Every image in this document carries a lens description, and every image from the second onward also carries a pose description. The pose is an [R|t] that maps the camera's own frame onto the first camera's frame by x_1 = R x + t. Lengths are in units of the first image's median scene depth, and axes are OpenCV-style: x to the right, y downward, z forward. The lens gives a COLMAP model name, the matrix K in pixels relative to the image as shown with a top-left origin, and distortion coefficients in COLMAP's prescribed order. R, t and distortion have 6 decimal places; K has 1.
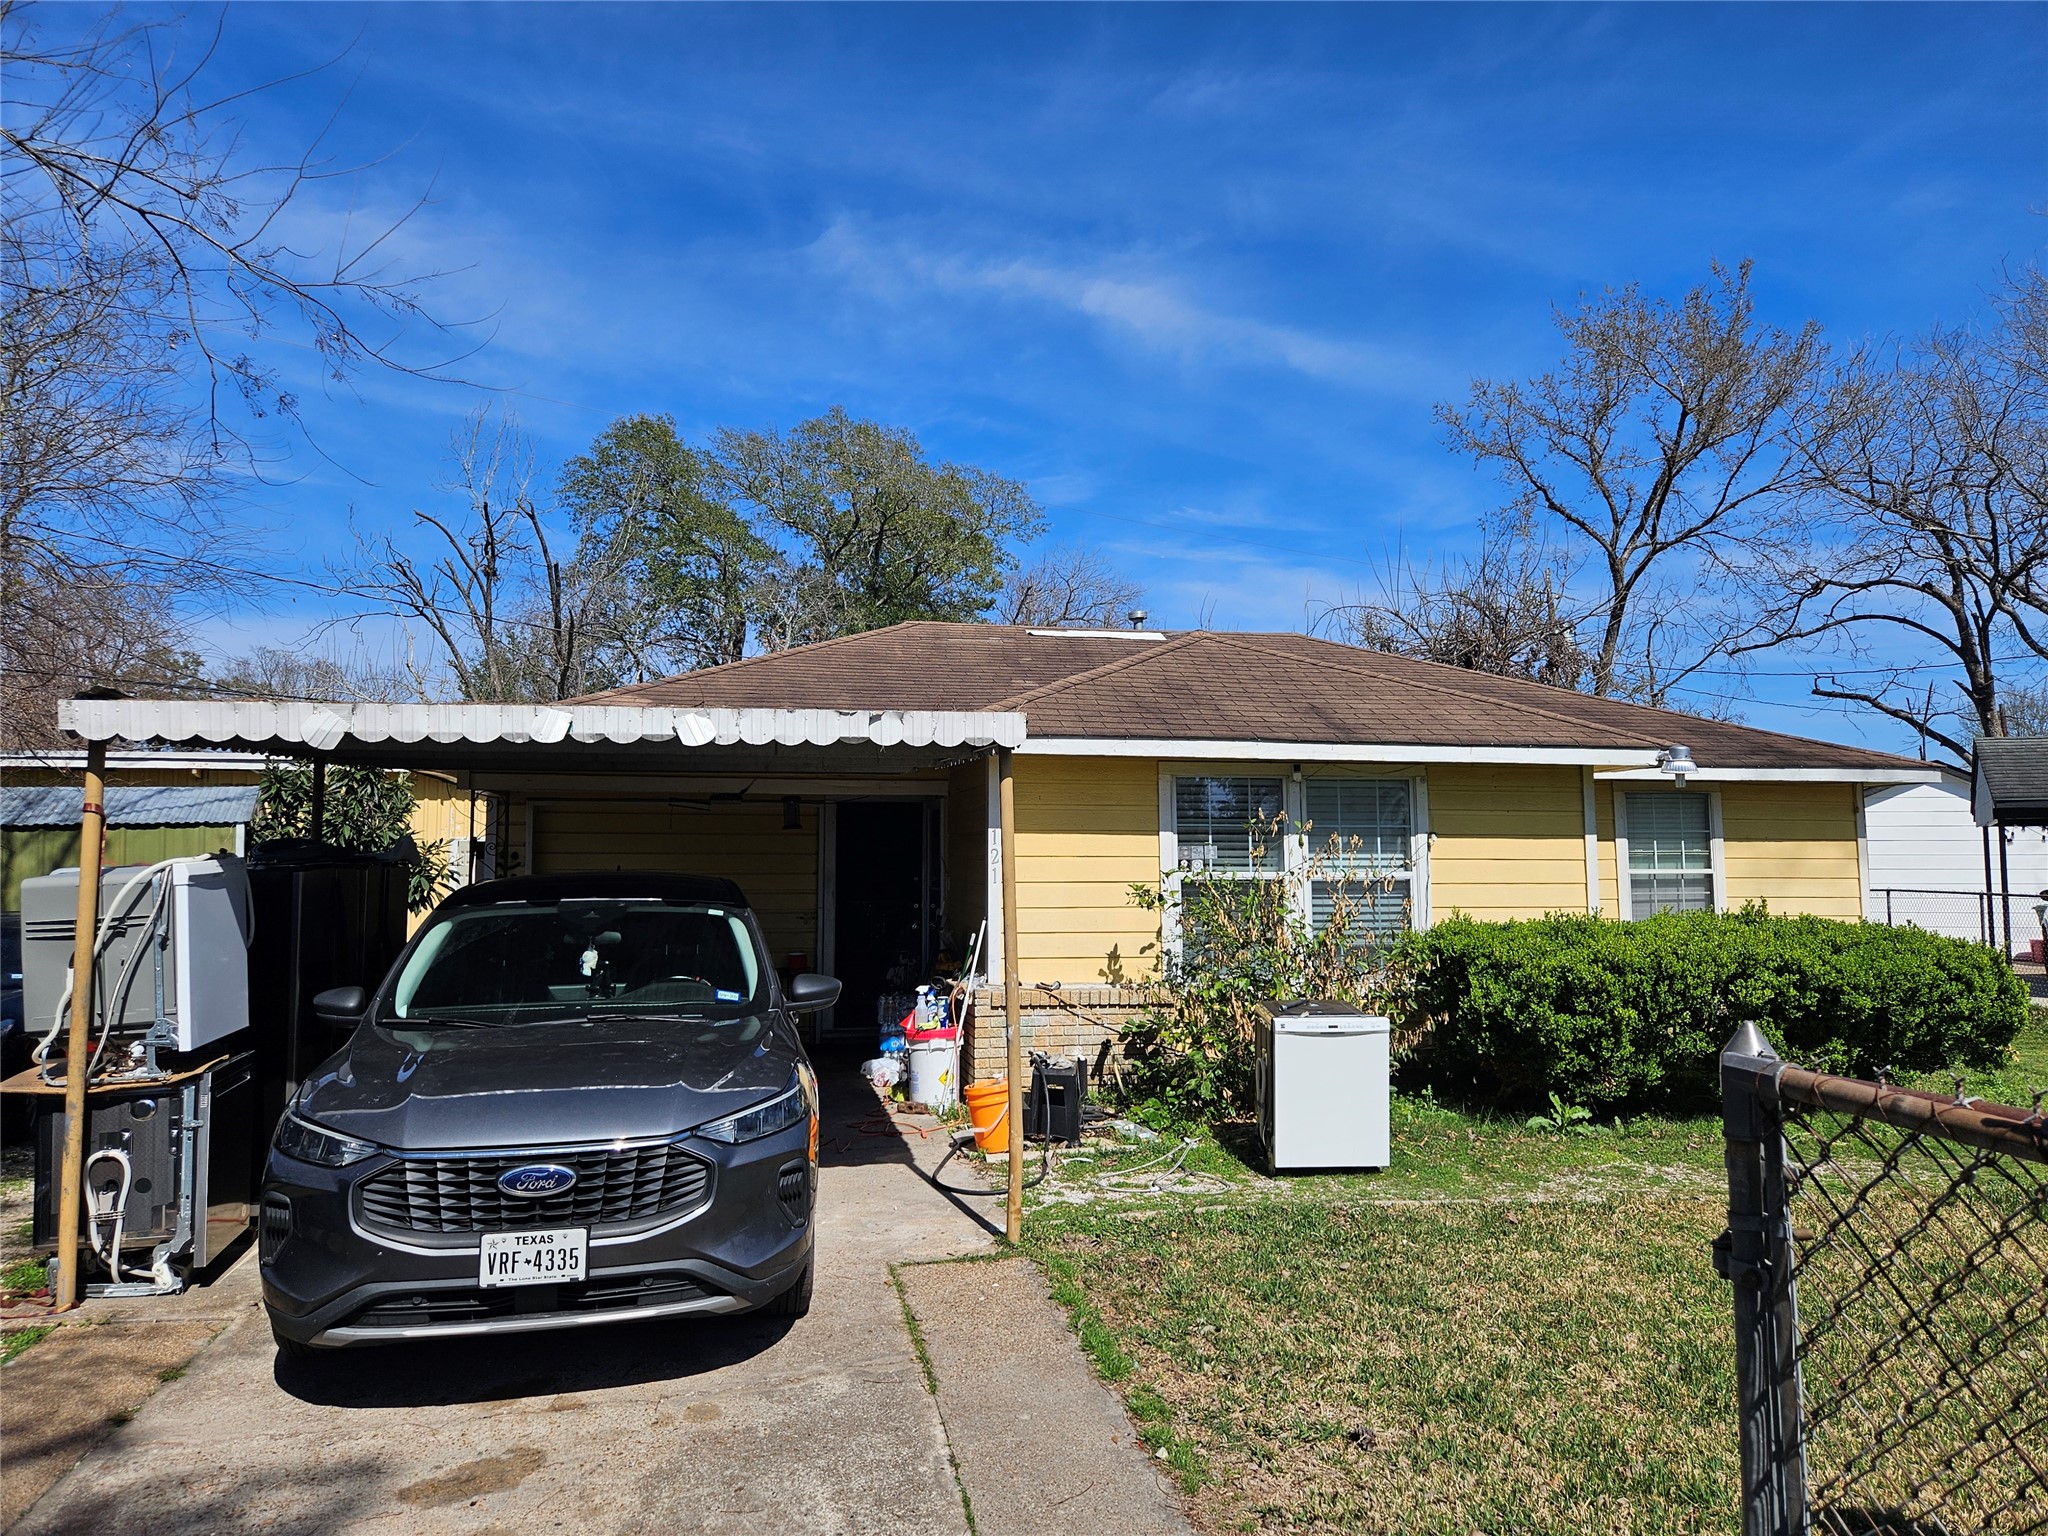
lens RADIAL K [[1366.0, 0, 1023.4], [0, 1366.0, 736.2], [0, 0, 1]] dist [0.059601, -0.041565]
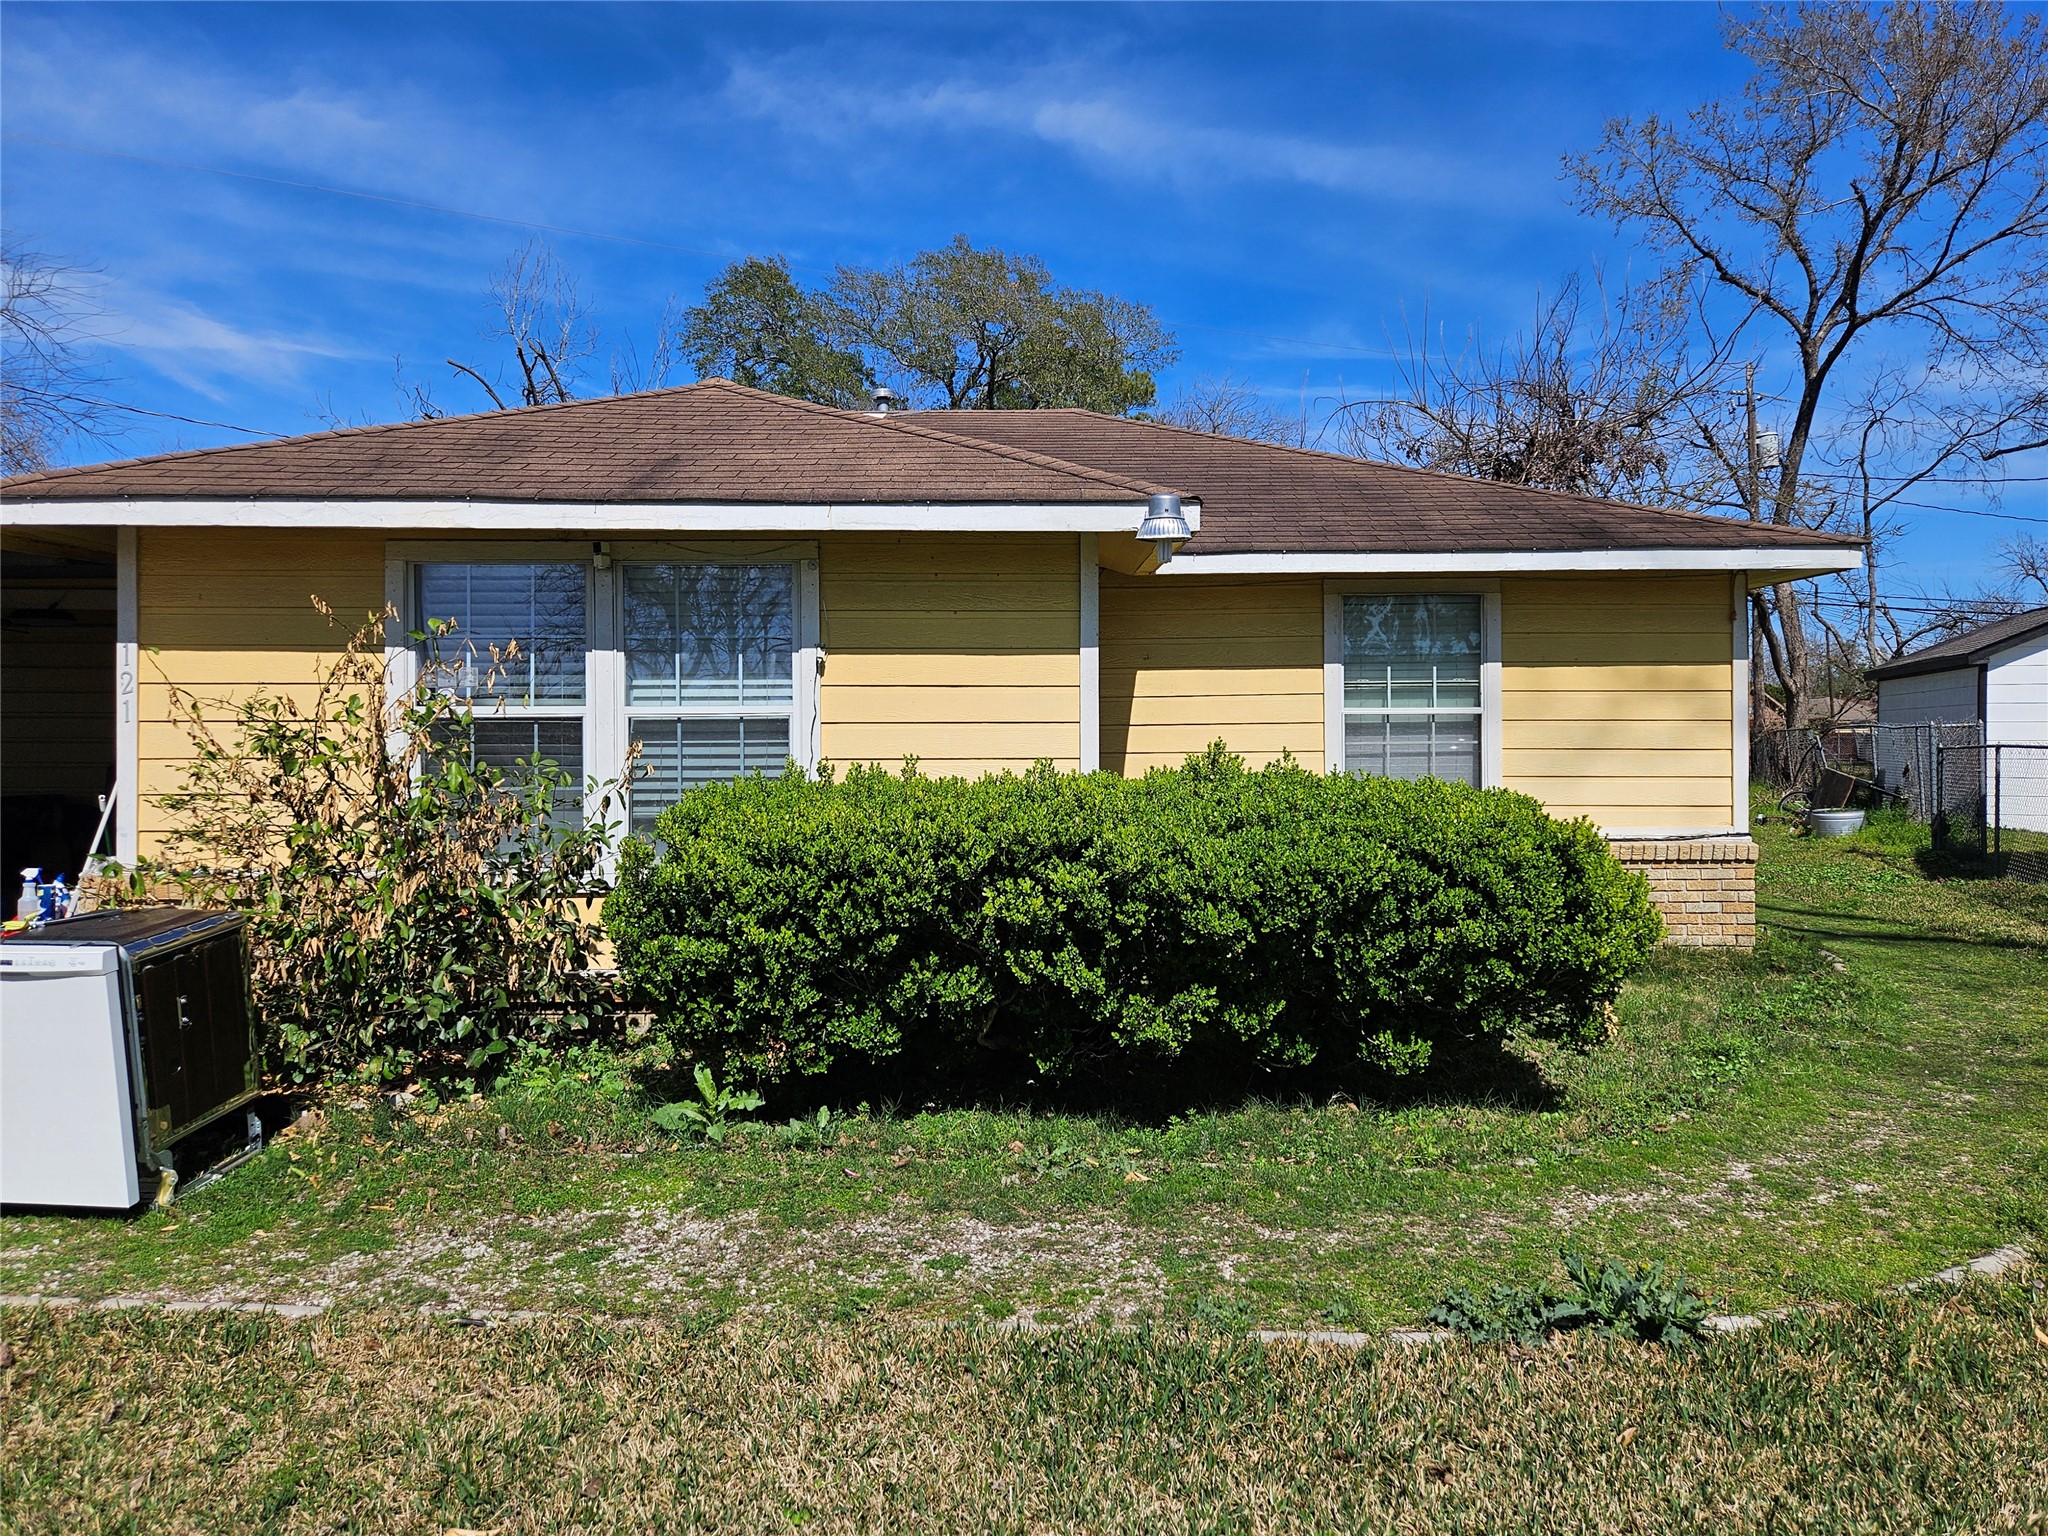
lens RADIAL K [[1358.3, 0, 1036.4], [0, 1358.3, 757.1], [0, 0, 1]] dist [0.056129, -0.036251]
pose [[0.981424, 0.001947, -0.191843, 0.416495], [0.019473, 0.993774, 0.109703, 0.043415], [0.190862, -0.111401, 0.975275, 0.308752]]
